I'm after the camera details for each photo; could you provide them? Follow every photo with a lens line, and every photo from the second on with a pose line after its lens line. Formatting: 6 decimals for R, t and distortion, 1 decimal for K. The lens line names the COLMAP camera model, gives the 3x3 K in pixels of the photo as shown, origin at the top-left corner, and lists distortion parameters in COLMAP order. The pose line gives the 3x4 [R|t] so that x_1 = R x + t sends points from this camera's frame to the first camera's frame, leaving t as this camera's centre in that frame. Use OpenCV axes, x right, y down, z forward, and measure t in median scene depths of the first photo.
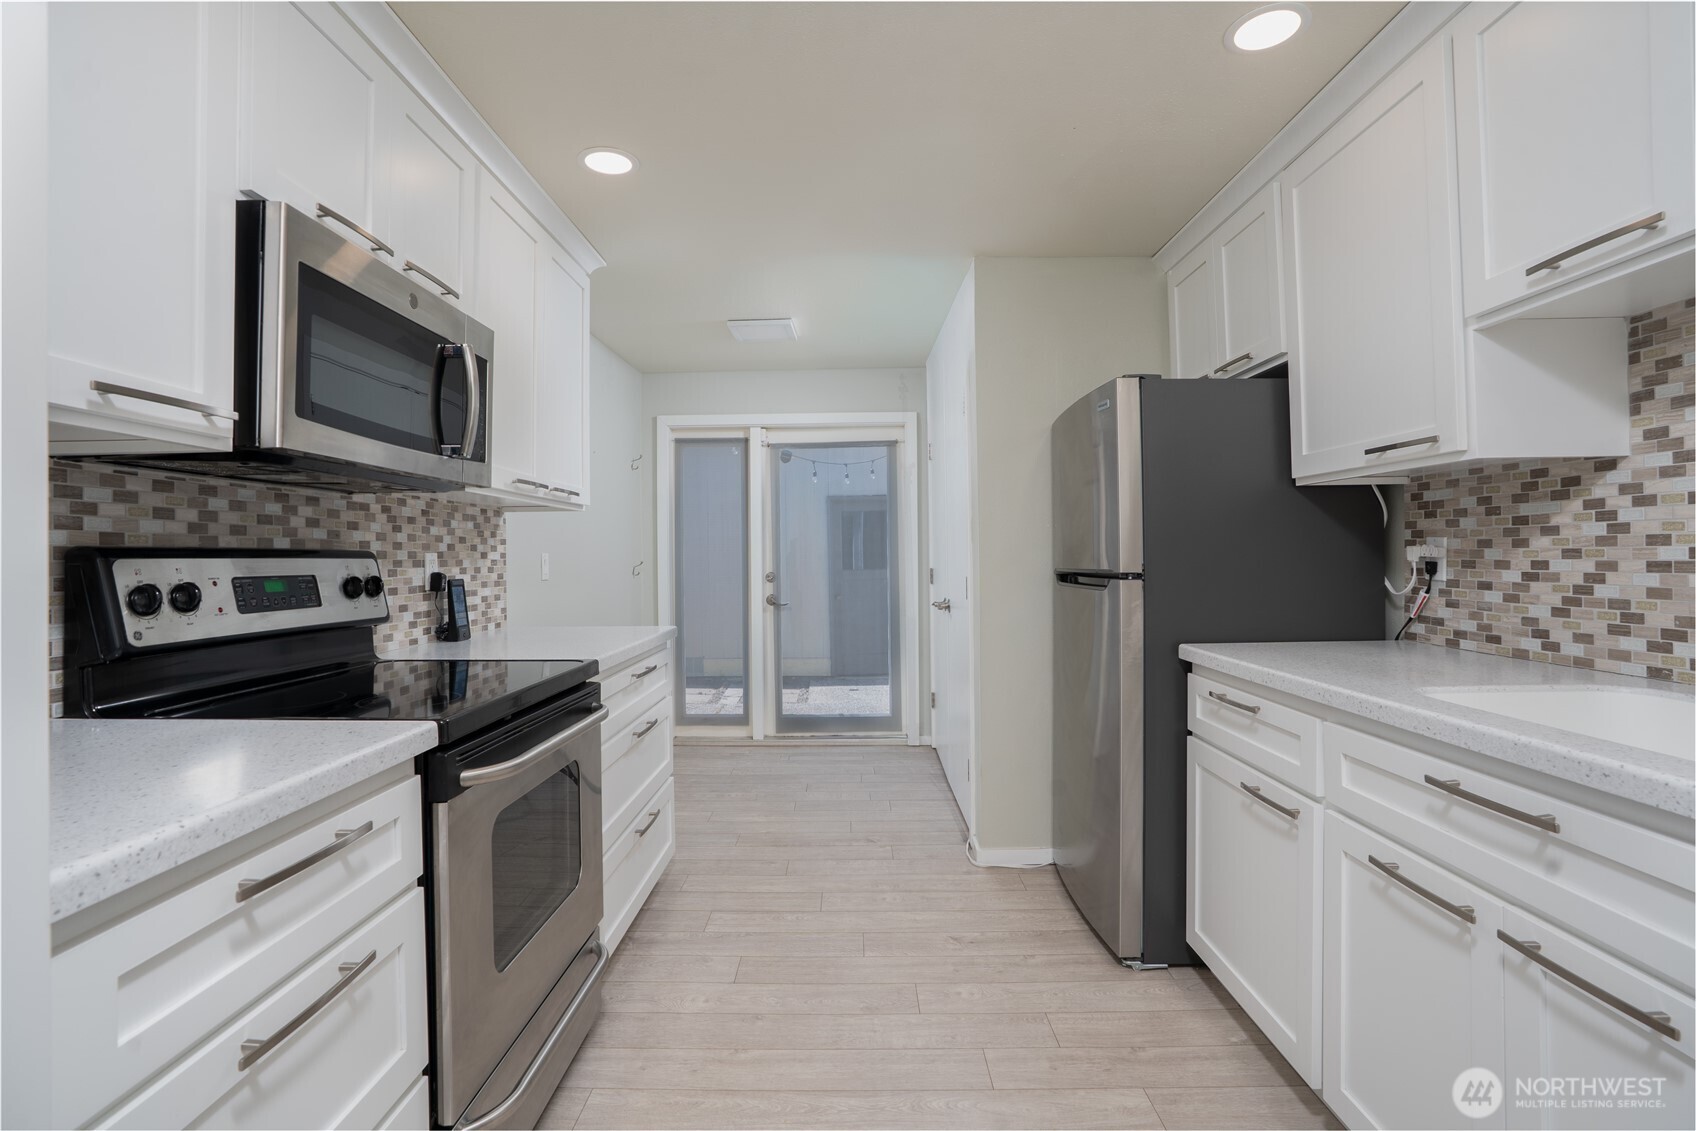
lens RADIAL K [[783.8, 0, 831.1], [0, 783.8, 557.9], [0, 0, 1]] dist [-0.058930, 0.011309]
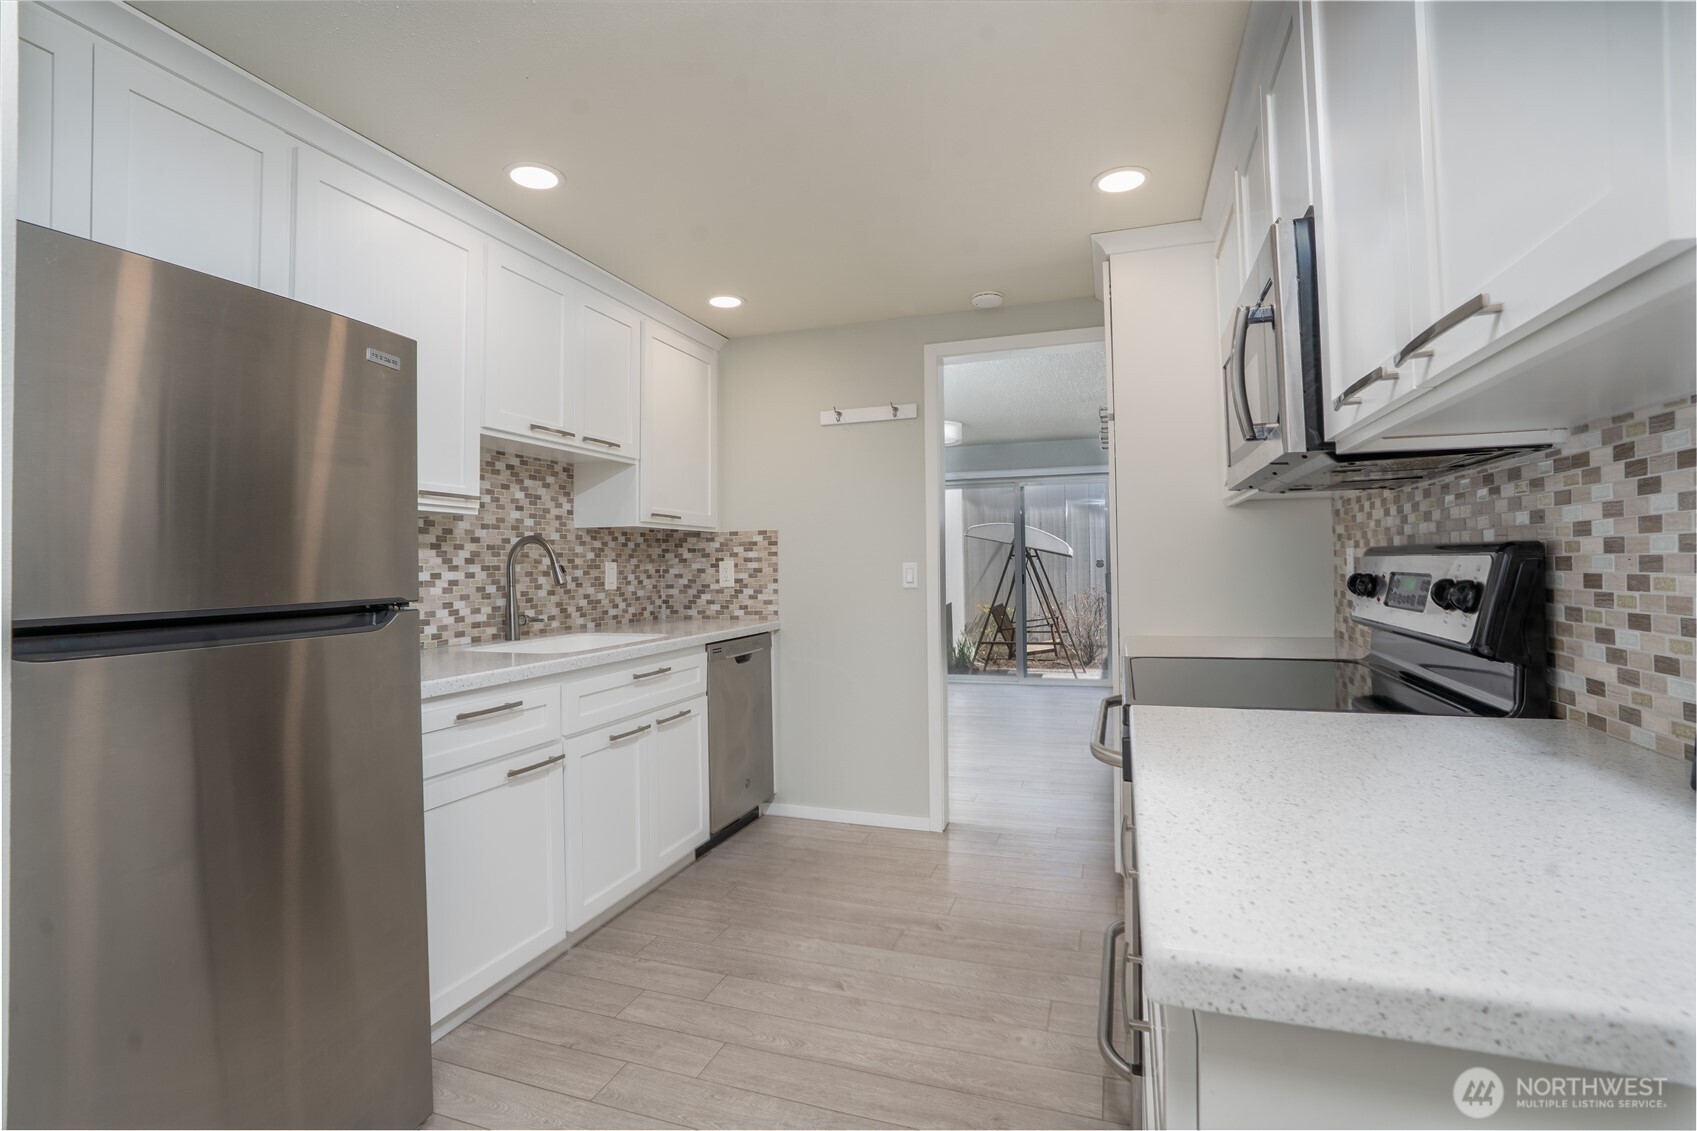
lens RADIAL K [[784.3, 0, 831.1], [0, 784.3, 562.4], [0, 0, 1]] dist [-0.058930, 0.011309]
pose [[-0.947871, 0.028111, 0.317412, -0.412829], [0.026824, 0.999605, -0.008425, -0.003467], [-0.317523, 0.000528, -0.948250, 2.644640]]
